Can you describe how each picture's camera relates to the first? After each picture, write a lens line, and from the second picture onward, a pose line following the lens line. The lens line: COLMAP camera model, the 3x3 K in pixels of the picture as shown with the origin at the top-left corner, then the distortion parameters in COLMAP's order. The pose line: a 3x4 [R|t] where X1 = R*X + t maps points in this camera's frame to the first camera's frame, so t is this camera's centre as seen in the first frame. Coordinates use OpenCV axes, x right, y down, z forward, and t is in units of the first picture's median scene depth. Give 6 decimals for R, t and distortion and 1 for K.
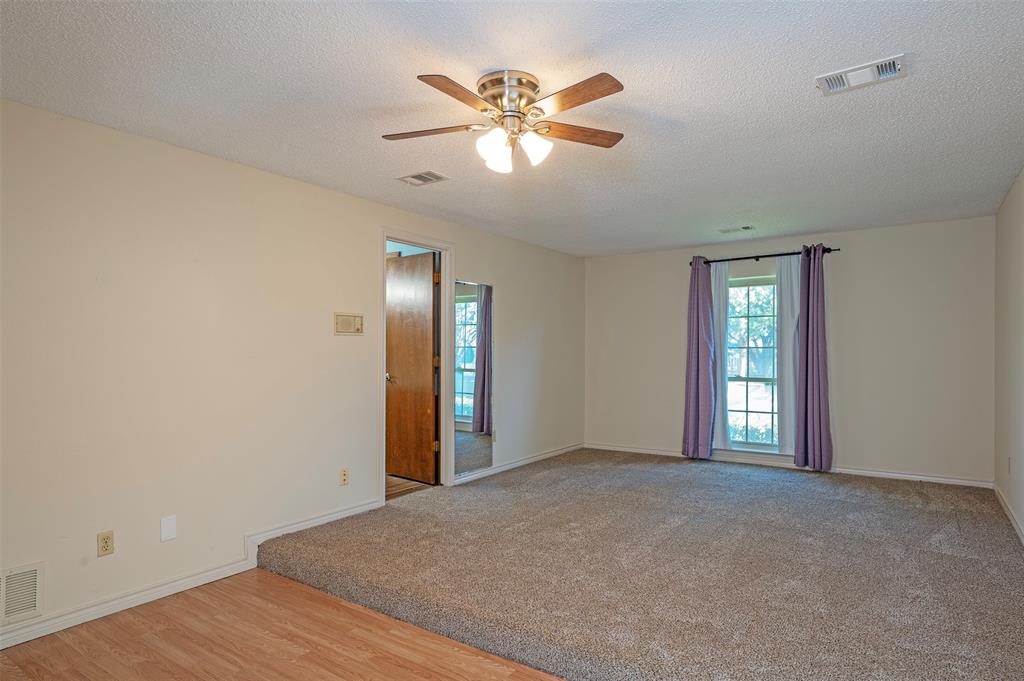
lens RADIAL K [[576.3, 0, 514.5], [0, 576.3, 351.4], [0, 0, 1]] dist [-0.000058, 0.000078]
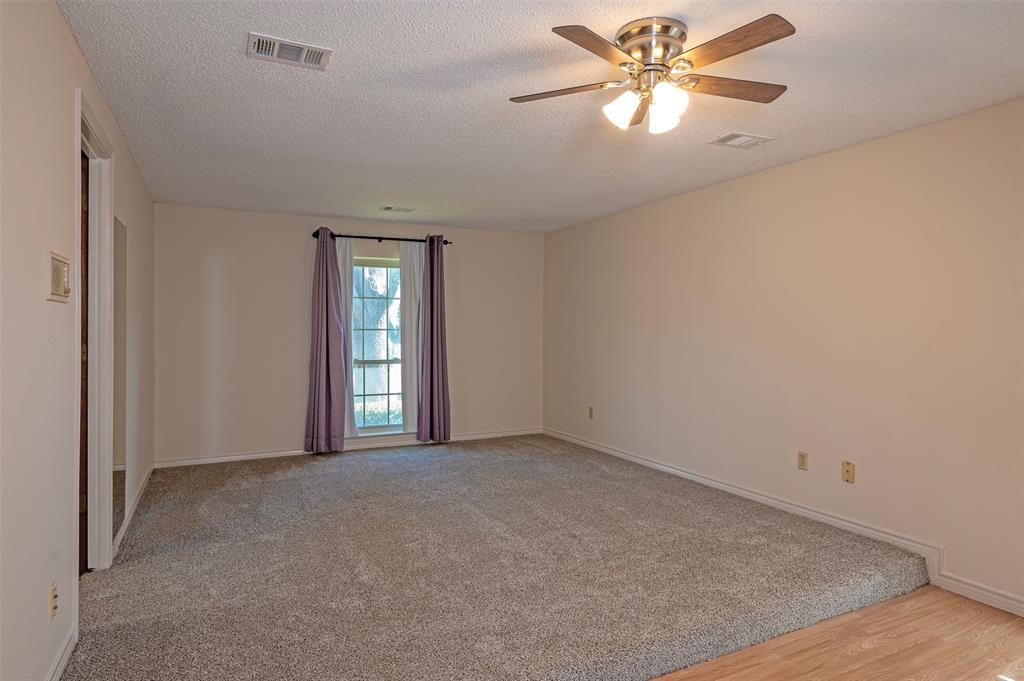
lens RADIAL K [[603.4, 0, 512.3], [0, 603.4, 326.8], [0, 0, 1]] dist [-0.001110, -0.000033]
pose [[0.485720, 0.008690, 0.874071, -0.387558], [0.000553, 0.999947, -0.010249, -0.000495], [-0.874114, 0.005462, 0.485689, 0.305999]]
